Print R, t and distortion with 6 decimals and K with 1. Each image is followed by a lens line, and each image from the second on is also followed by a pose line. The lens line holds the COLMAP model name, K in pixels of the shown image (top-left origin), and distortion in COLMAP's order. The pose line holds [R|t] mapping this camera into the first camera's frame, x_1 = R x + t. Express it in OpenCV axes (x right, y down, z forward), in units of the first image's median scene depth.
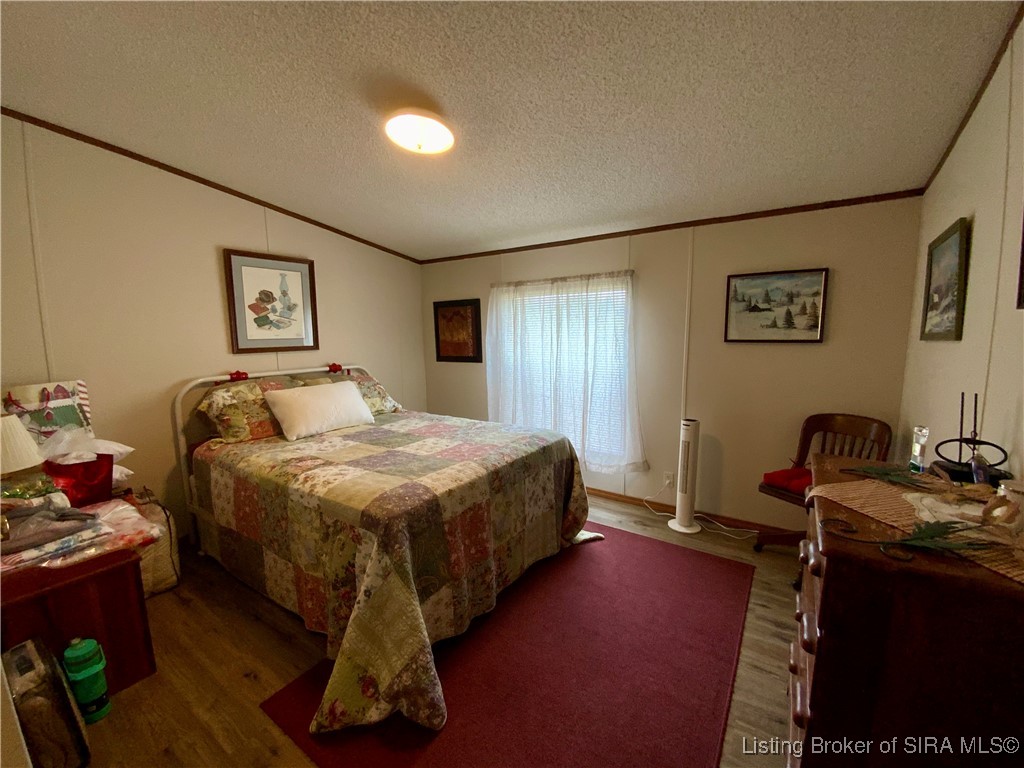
lens RADIAL K [[412.4, 0, 506.3], [0, 412.4, 388.8], [0, 0, 1]] dist [0.011923, -0.015496]
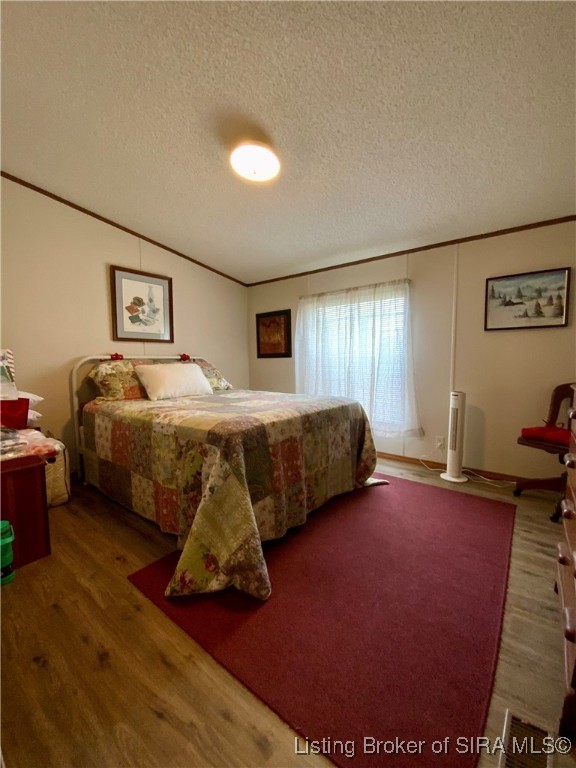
lens RADIAL K [[309.3, 0, 283.6], [0, 309.3, 381.6], [0, 0, 1]] dist [0.011923, -0.015496]
pose [[0.997608, 0.010667, -0.068304, -0.027326], [-0.014189, 0.998584, -0.051275, 0.115252], [0.067660, 0.052122, 0.996346, 0.016661]]
